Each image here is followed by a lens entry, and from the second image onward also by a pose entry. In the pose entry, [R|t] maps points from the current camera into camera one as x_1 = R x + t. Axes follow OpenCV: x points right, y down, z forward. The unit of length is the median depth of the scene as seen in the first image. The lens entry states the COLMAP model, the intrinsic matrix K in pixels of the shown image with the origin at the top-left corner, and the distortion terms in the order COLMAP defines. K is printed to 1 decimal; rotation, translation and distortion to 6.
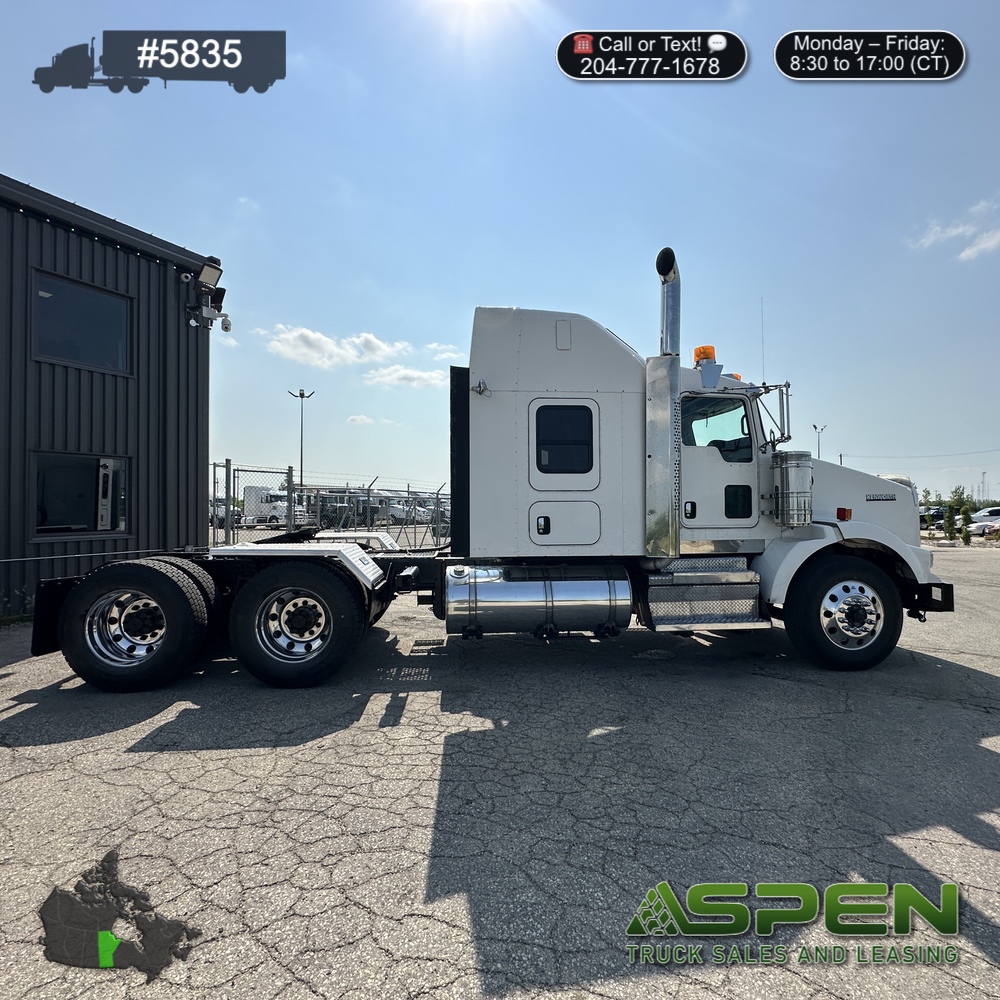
lens RADIAL K [[520.3, 0, 500.0], [0, 520.3, 500.0], [0, 0, 1]] dist [-0.000297, -0.000119]
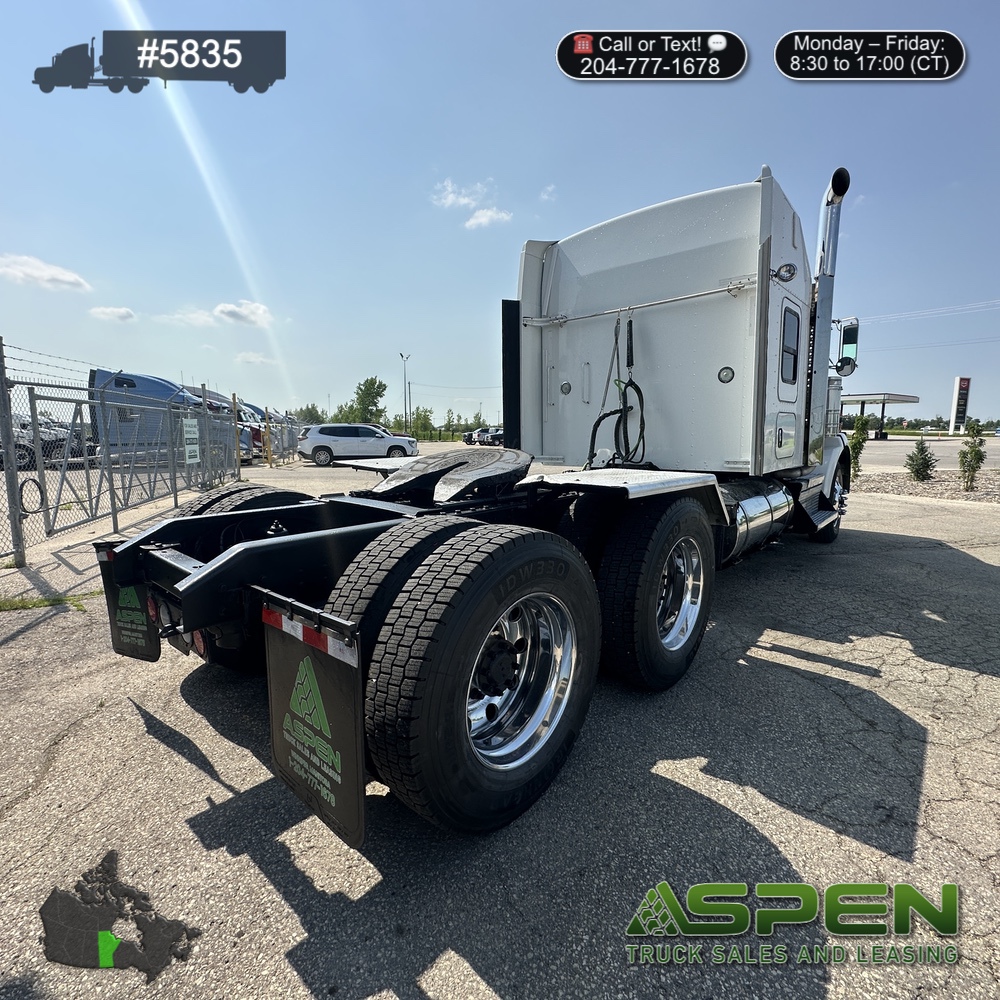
lens RADIAL K [[532.1, 0, 501.7], [0, 532.1, 500.2], [0, 0, 1]] dist [-0.000851, -0.000801]
pose [[0.719318, -0.092620, 0.688479, -1.182275], [-0.009695, 0.989637, 0.143264, 0.041677], [-0.694614, -0.109727, 0.710965, 0.822302]]
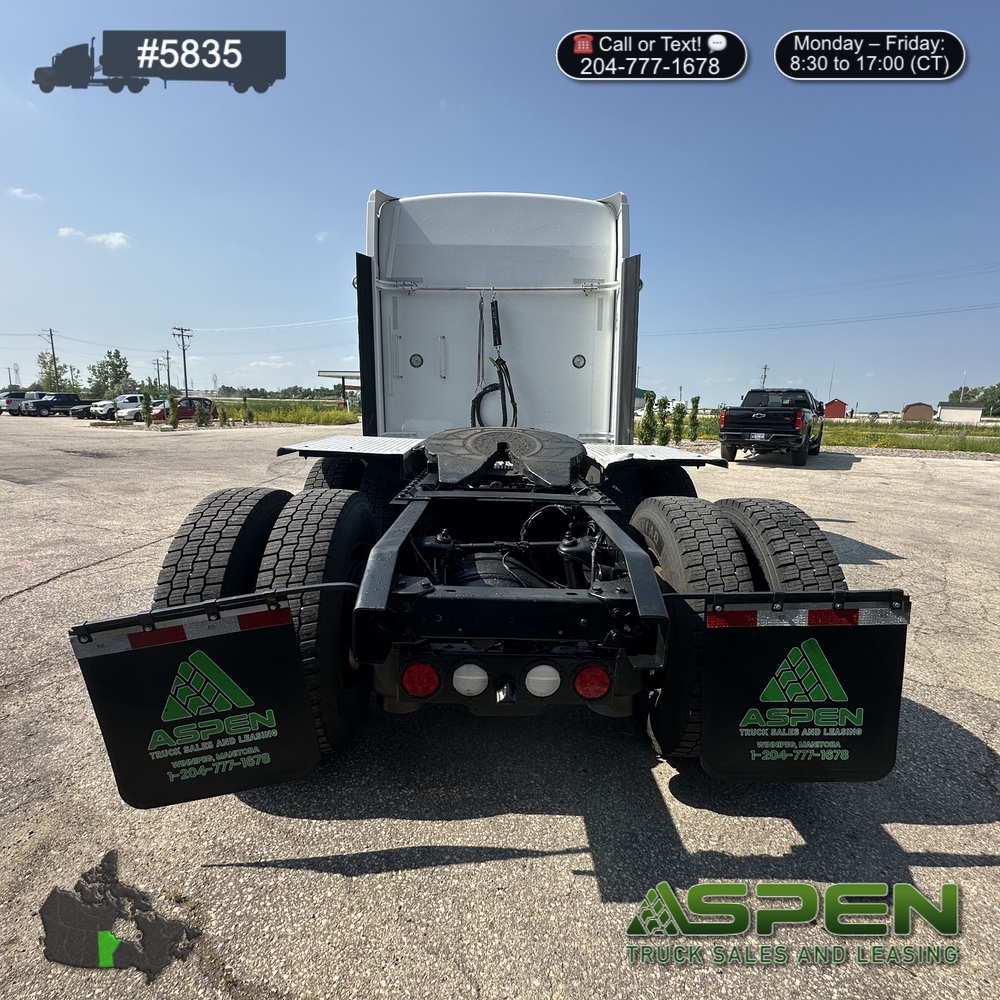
lens RADIAL K [[532.1, 0, 501.7], [0, 532.1, 500.2], [0, 0, 1]] dist [-0.000851, -0.000801]
pose [[0.060420, -0.178251, 0.982128, -1.435598], [-0.036140, 0.982890, 0.180613, 0.044487], [-0.997519, -0.046407, 0.052944, 1.443041]]
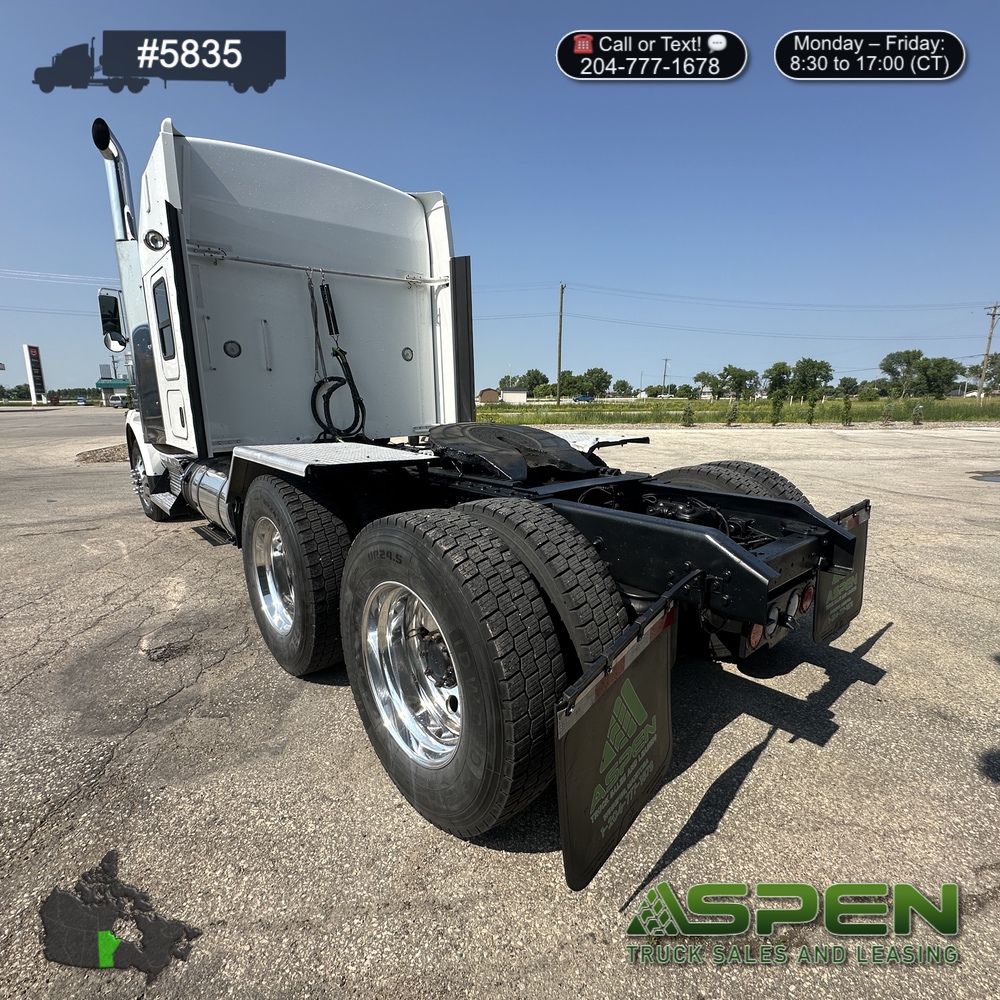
lens RADIAL K [[532.1, 0, 501.7], [0, 532.1, 500.2], [0, 0, 1]] dist [-0.000851, -0.000801]
pose [[-0.598545, -0.151678, 0.786599, -1.287904], [-0.006659, 0.982820, 0.184448, 0.048545], [-0.801061, 0.105162, -0.589272, 1.982969]]
